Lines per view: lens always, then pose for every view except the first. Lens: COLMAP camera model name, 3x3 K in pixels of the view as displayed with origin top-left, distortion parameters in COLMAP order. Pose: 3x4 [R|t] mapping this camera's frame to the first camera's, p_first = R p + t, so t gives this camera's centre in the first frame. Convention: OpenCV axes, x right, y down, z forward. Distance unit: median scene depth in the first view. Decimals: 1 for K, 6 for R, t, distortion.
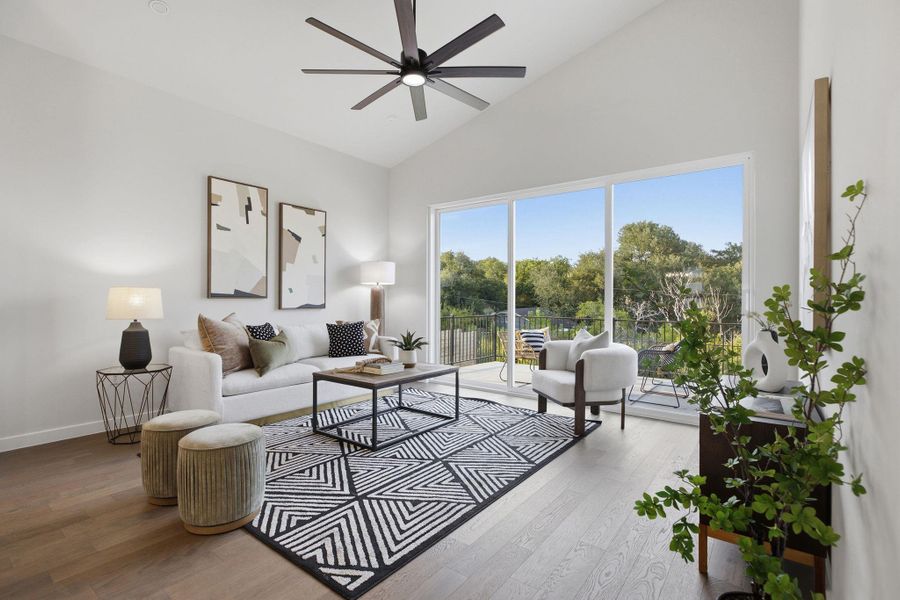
lens RADIAL K [[417.9, 0, 452.3], [0, 417.9, 299.7], [0, 0, 1]] dist [-0.002340, -0.001255]
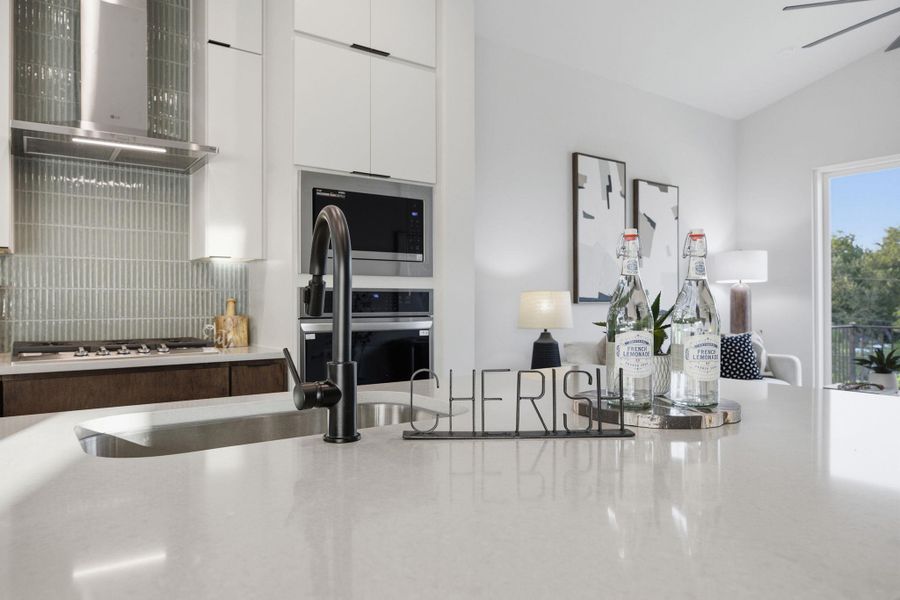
lens RADIAL K [[606.5, 0, 451.6], [0, 606.5, 300.8], [0, 0, 1]] dist [-0.001482, 0.001704]
pose [[0.957471, -0.011165, -0.288312, -0.505520], [0.009157, 0.999924, -0.008312, -0.001453], [0.288383, 0.005319, 0.957500, -0.207507]]
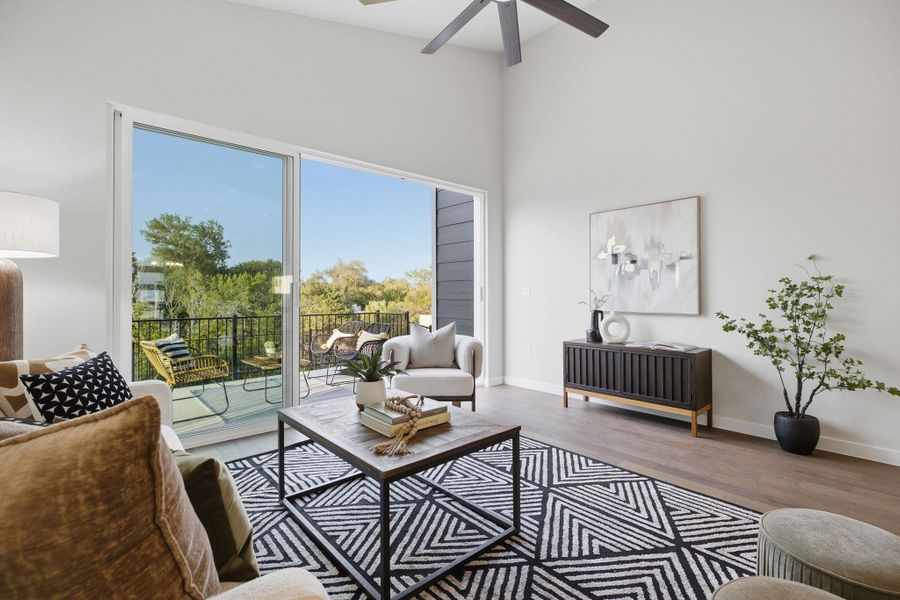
lens RADIAL K [[411.1, 0, 445.1], [0, 411.1, 293.1], [0, 0, 1]] dist [-0.001404, -0.000388]
pose [[0.203346, -0.003973, 0.979099, -0.648092], [0.004095, 0.999986, 0.003207, -0.004608], [-0.979098, 0.003357, 0.203359, 0.770382]]
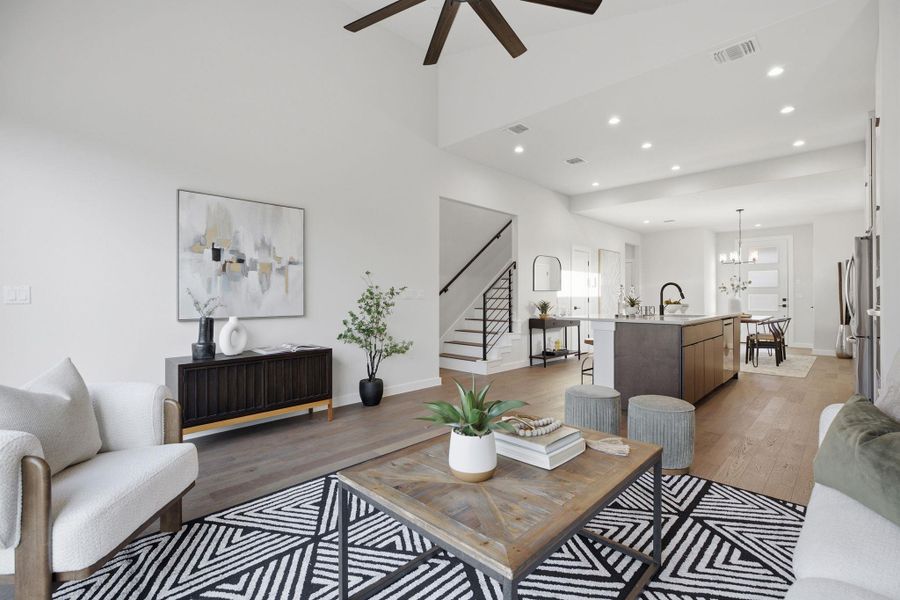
lens RADIAL K [[411.1, 0, 451.8], [0, 411.1, 295.1], [0, 0, 1]] dist [-0.001404, -0.000388]
pose [[-0.992776, -0.005254, 0.119866, -0.129292], [-0.005612, 0.999981, -0.002656, -0.002139], [-0.119849, -0.003309, -0.992787, 1.362532]]
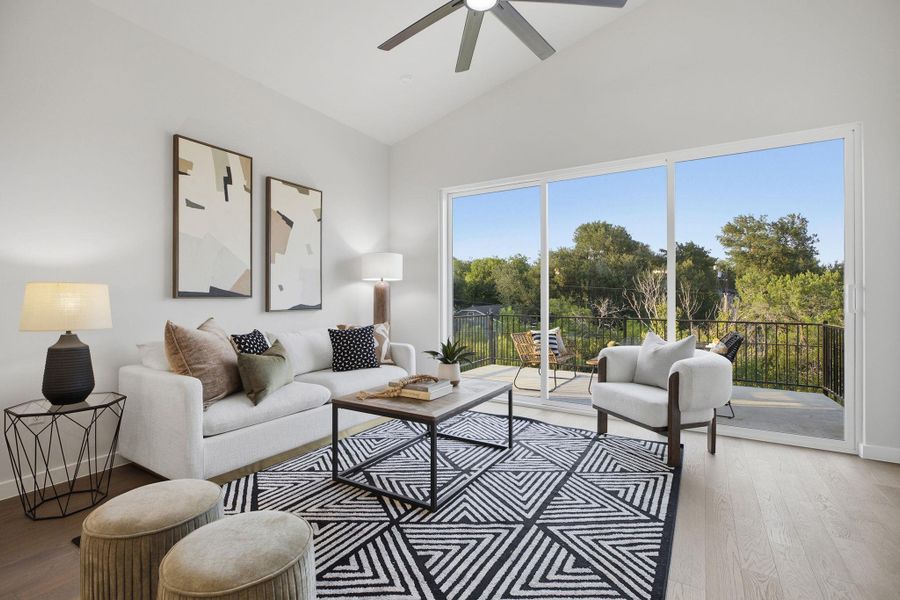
lens RADIAL K [[411.1, 0, 451.4], [0, 411.1, 295.4], [0, 0, 1]] dist [-0.001404, -0.000388]
pose [[0.994699, -0.005102, 0.102707, -0.178216], [0.005651, 0.999971, -0.005057, -0.002364], [-0.102679, 0.005610, 0.994699, 0.232501]]
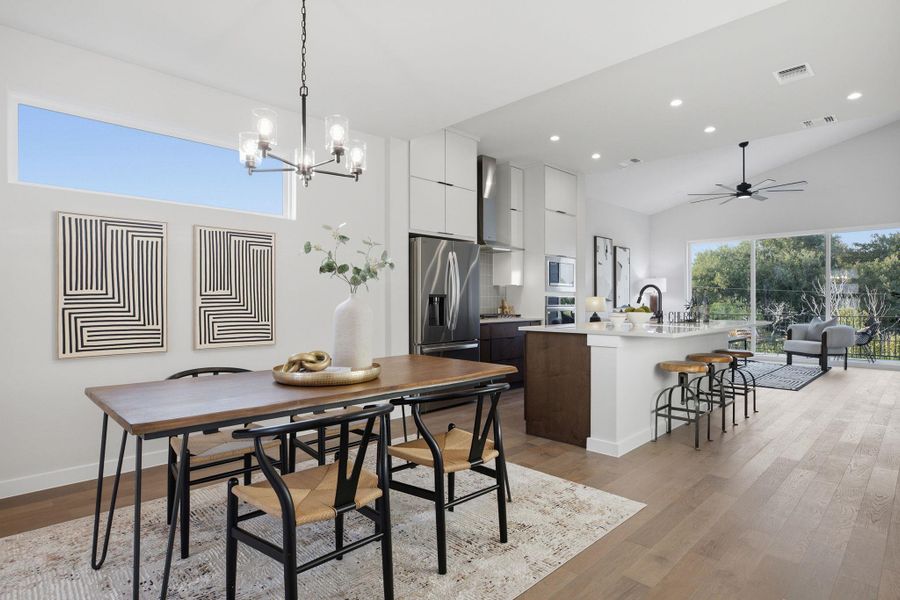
lens RADIAL K [[477.0, 0, 451.7], [0, 477.0, 304.6], [0, 0, 1]] dist [-0.008321, 0.001984]
pose [[0.990553, -0.008087, -0.136889, -0.985884], [0.008535, 0.999960, 0.002687, -0.002034], [0.136861, -0.003830, 0.990583, -1.266503]]
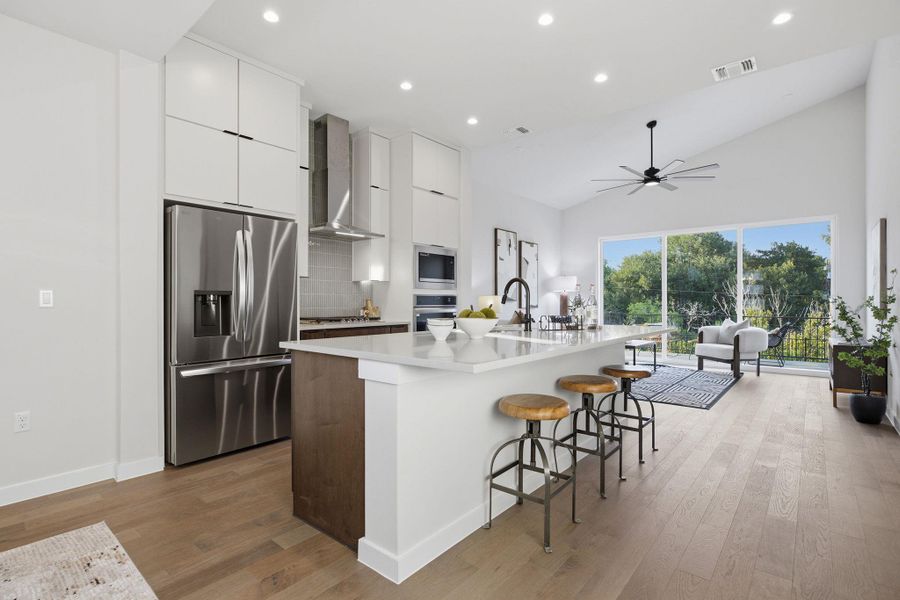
lens RADIAL K [[432.8, 0, 448.5], [0, 432.8, 303.6], [0, 0, 1]] dist [-0.006641, -0.000419]
pose [[0.998598, -0.006411, -0.052538, -0.726013], [0.006589, 0.999973, 0.003203, -0.001951], [0.052516, -0.003545, 0.998614, -0.787424]]
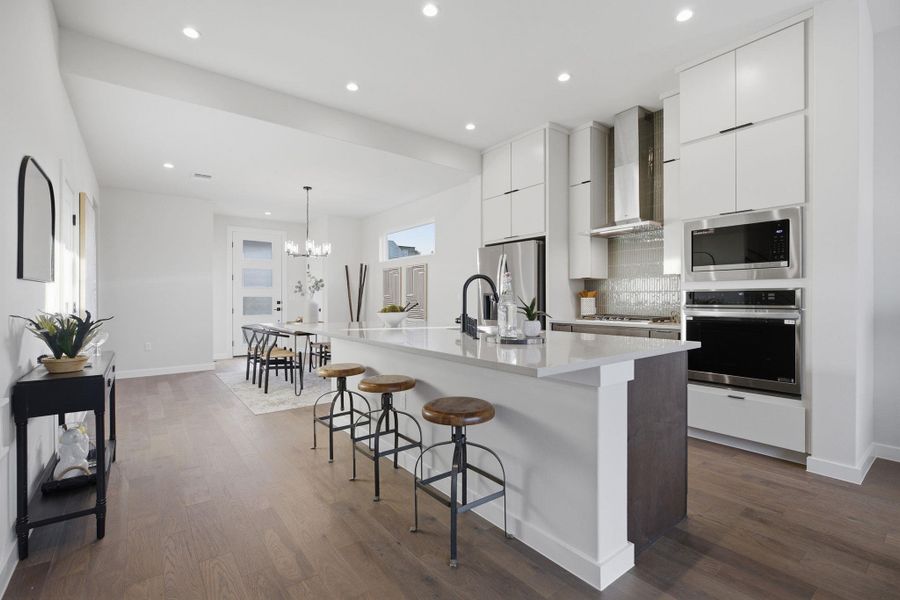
lens RADIAL K [[411.1, 0, 449.8], [0, 411.1, 298.1], [0, 0, 1]] dist [-0.001404, -0.000388]
pose [[-0.262372, -0.007791, -0.964935, 0.066548], [-0.001542, 0.999970, -0.007655, -0.000326], [0.964966, -0.000520, -0.262376, 0.183544]]
